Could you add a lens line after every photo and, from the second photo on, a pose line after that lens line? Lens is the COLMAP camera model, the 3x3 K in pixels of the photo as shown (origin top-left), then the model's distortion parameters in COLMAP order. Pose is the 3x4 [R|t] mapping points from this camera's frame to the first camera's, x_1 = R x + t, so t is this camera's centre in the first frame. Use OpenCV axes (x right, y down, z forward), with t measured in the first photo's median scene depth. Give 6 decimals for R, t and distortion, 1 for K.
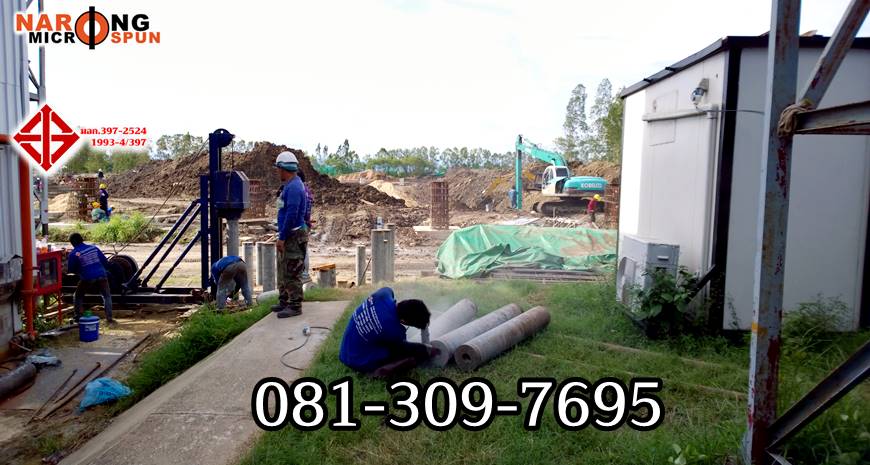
lens RADIAL K [[618.4, 0, 435.0], [0, 618.4, 232.5], [0, 0, 1]] dist [0.078071, -0.089705]
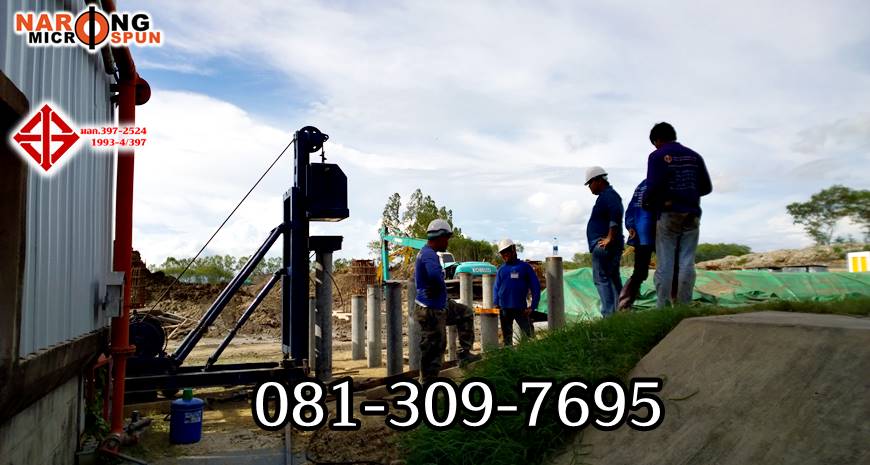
lens RADIAL K [[618.4, 0, 435.0], [0, 618.4, 232.5], [0, 0, 1]] dist [0.078071, -0.089705]
pose [[0.935063, 0.004060, 0.354458, -0.166968], [0.061441, 0.982944, -0.173339, 0.030958], [-0.349116, 0.183862, 0.918865, 0.114684]]
